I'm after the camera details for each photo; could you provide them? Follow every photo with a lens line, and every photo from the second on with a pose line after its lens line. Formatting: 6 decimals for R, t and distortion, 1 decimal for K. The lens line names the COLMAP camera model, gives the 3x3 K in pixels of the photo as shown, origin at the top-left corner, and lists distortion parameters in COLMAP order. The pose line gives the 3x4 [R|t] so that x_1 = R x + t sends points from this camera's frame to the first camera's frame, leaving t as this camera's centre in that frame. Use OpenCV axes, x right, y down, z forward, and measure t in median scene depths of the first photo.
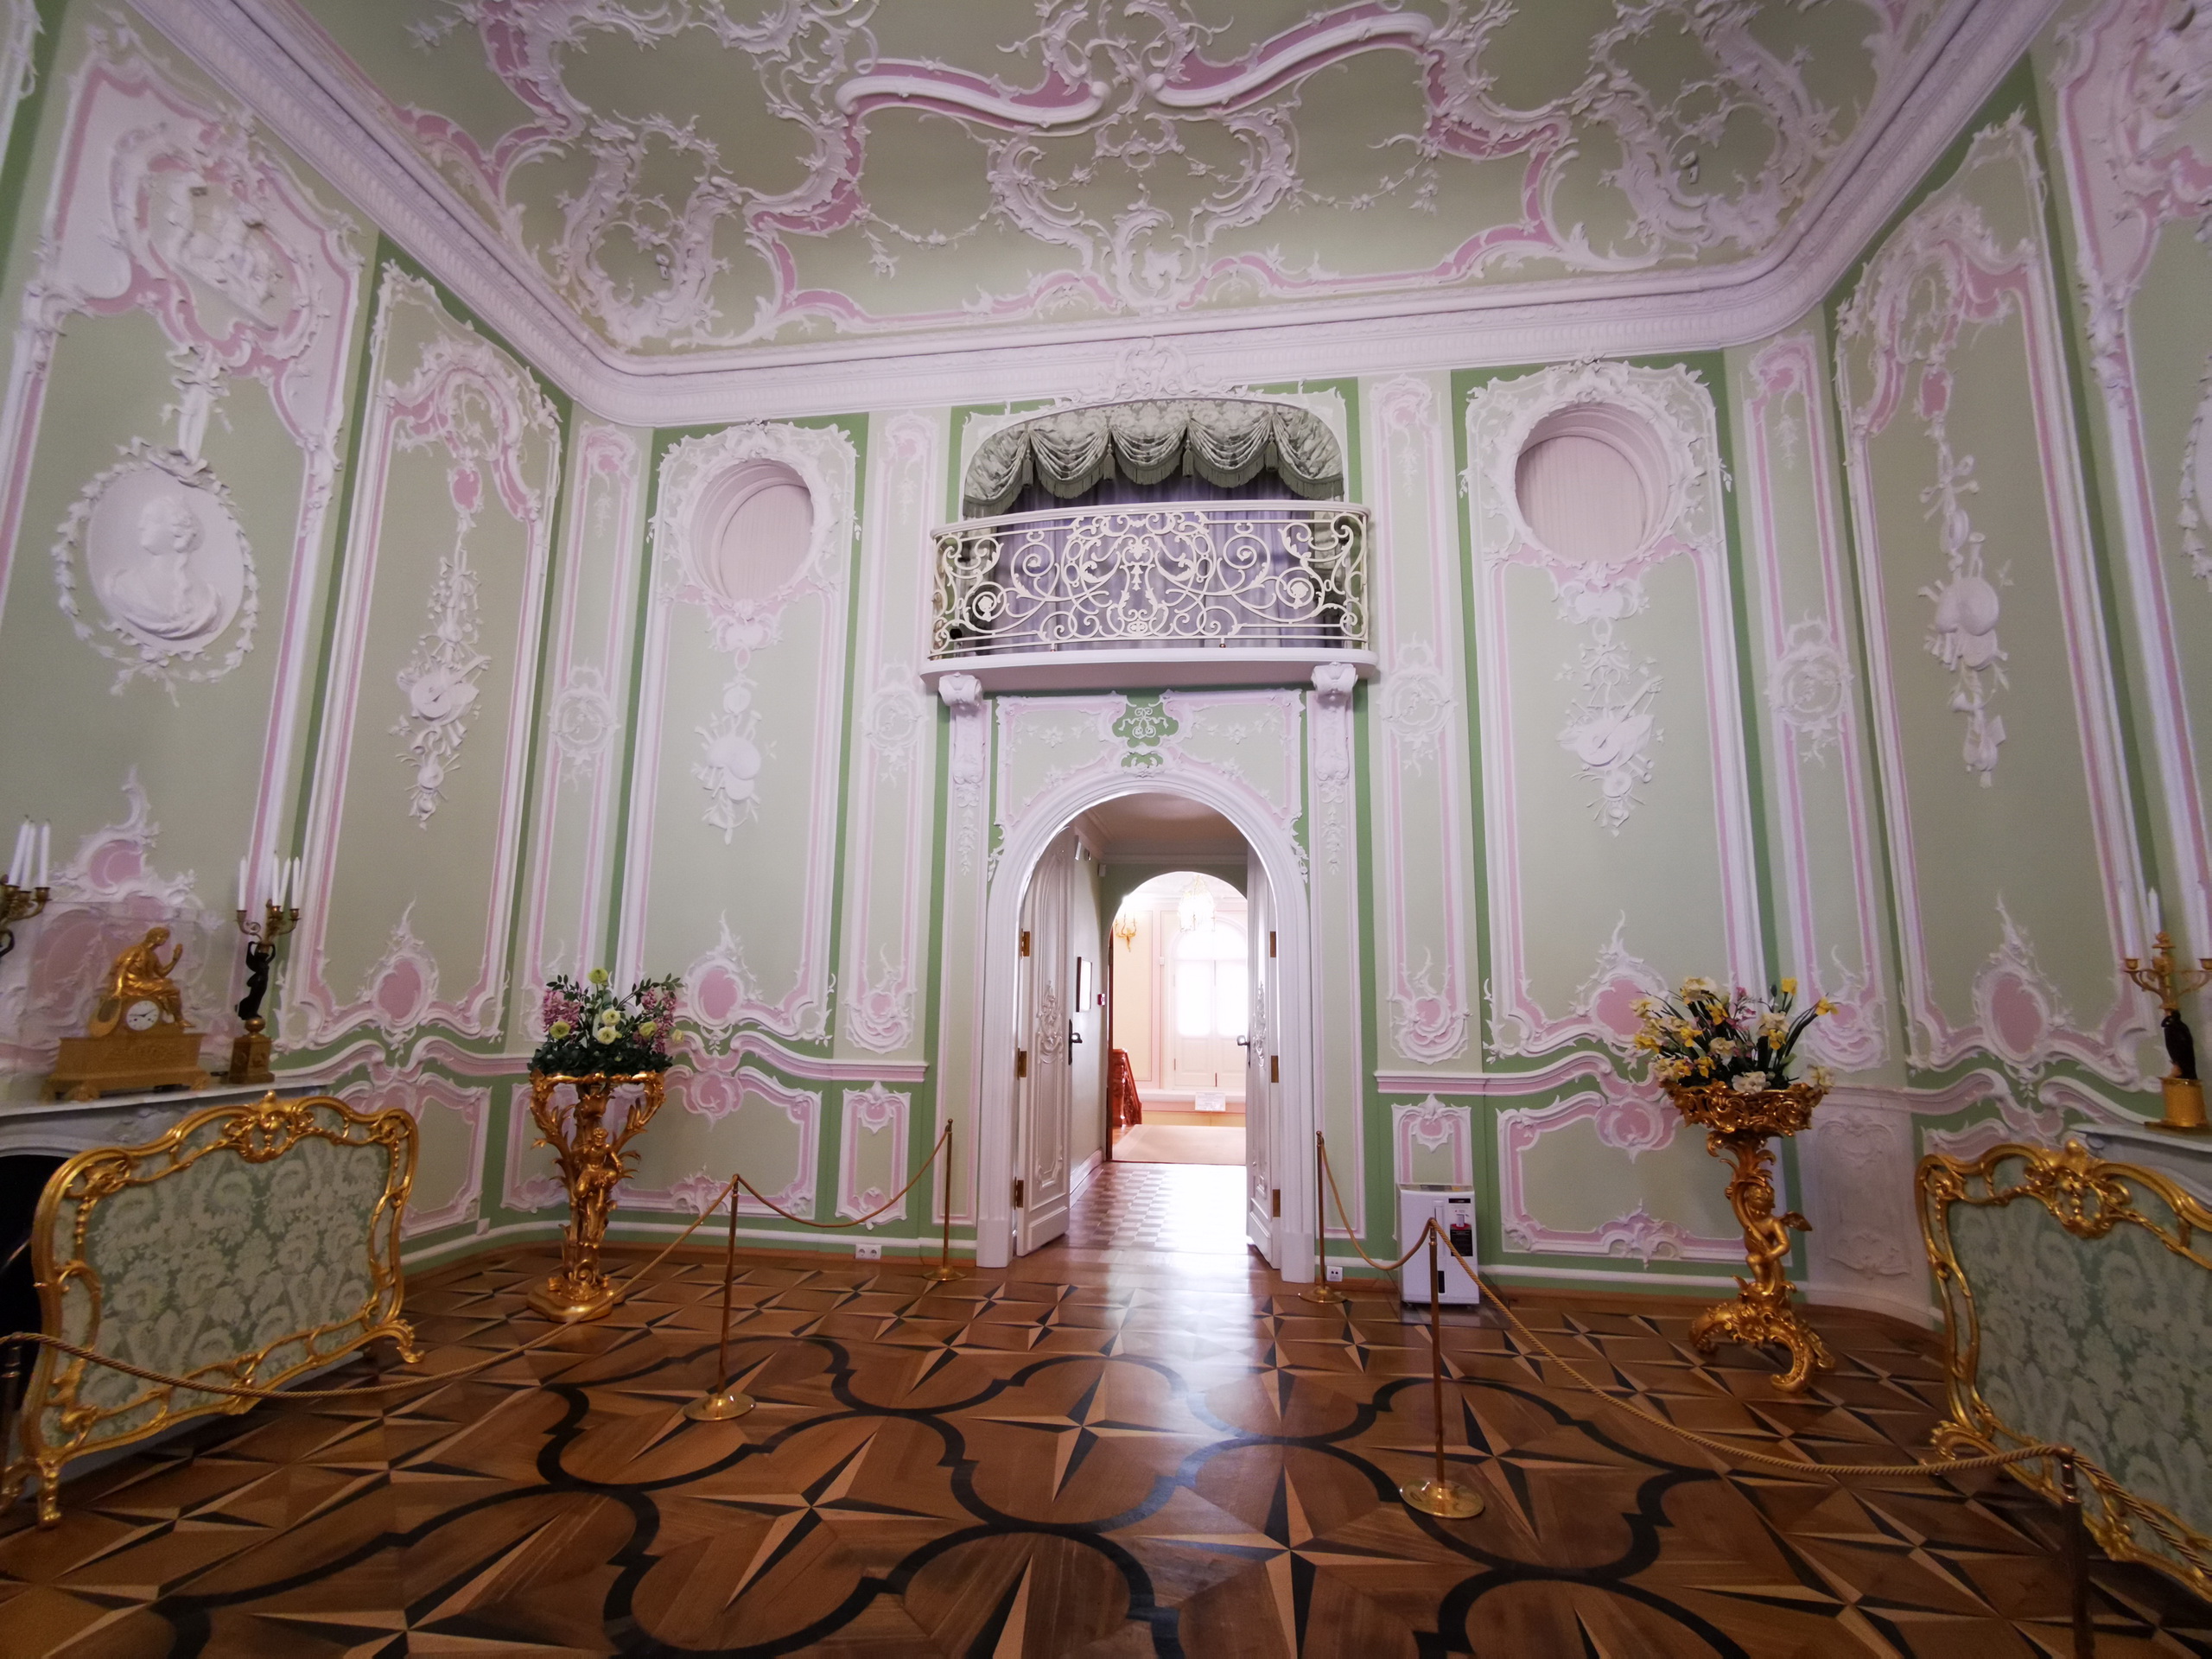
lens RADIAL K [[1031.4, 0, 1092.4], [0, 1031.4, 832.0], [0, 0, 1]] dist [-0.003190, 0.012065]
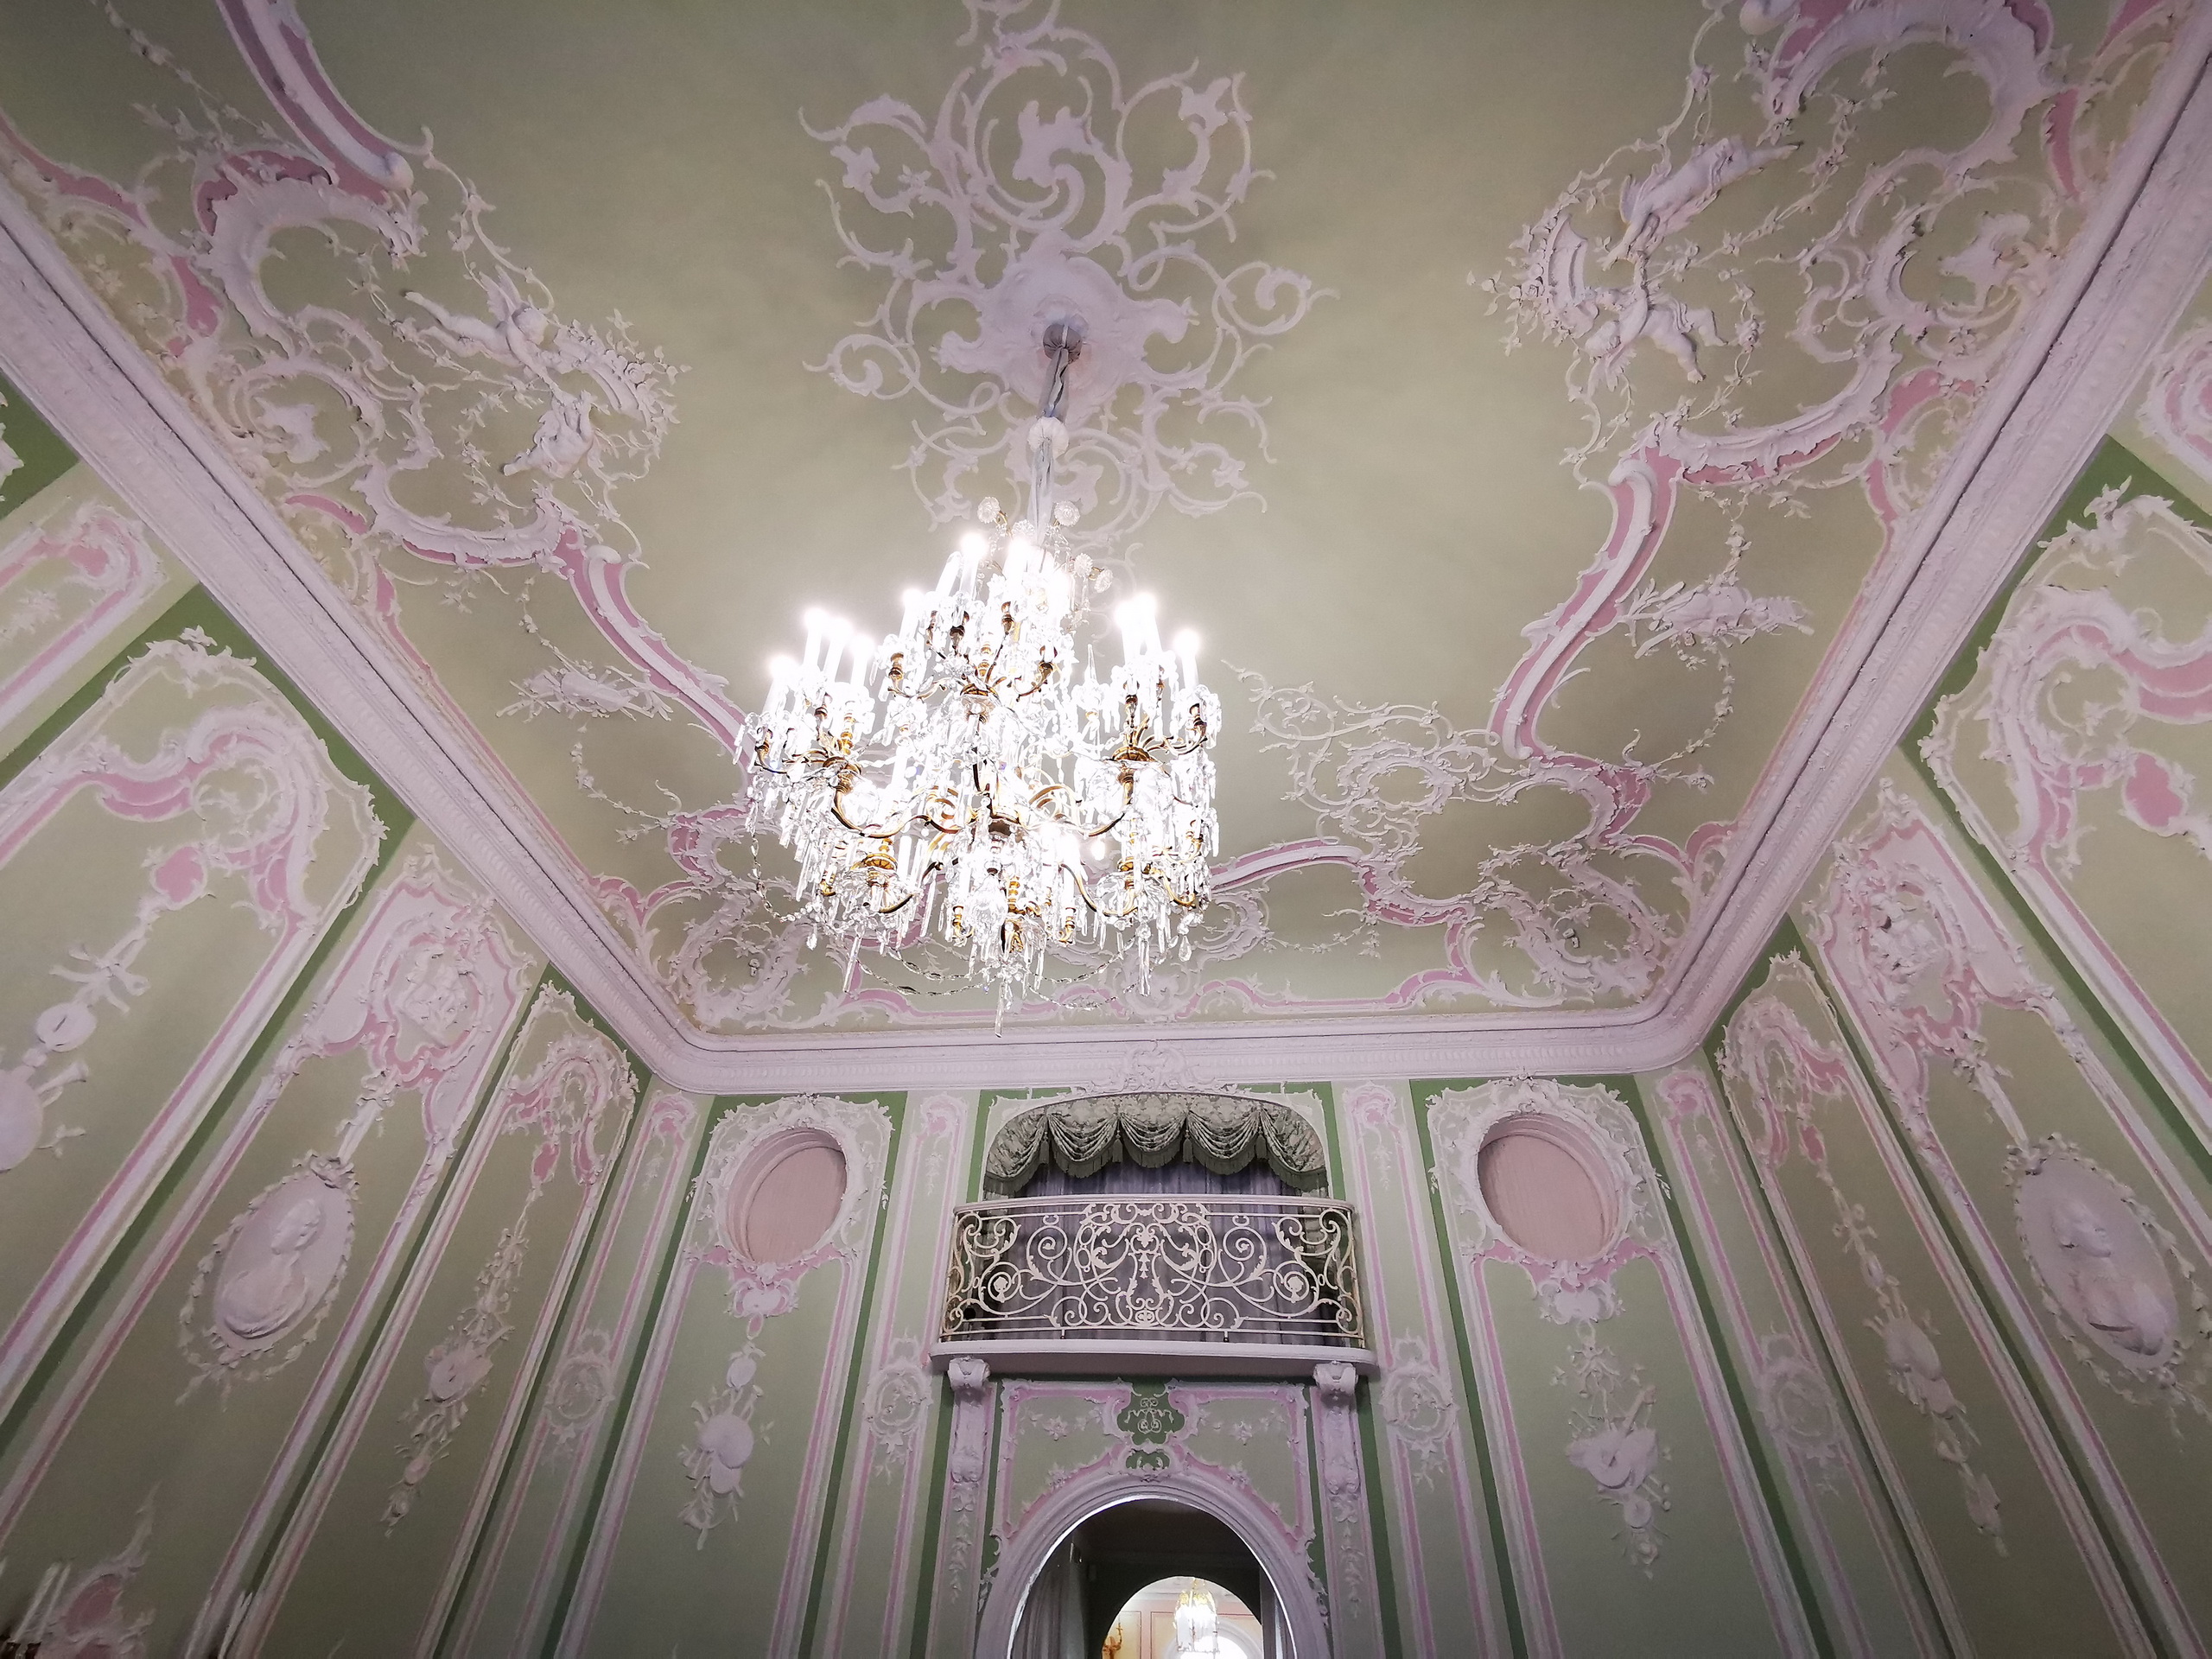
lens RADIAL K [[1031.4, 0, 1095.1], [0, 1031.4, 824.9], [0, 0, 1]] dist [-0.003190, 0.012065]
pose [[0.999214, 0.038473, 0.009574, -0.035371], [-0.027660, 0.849490, -0.526880, -0.068019], [-0.028404, 0.526201, 0.849886, -0.153986]]
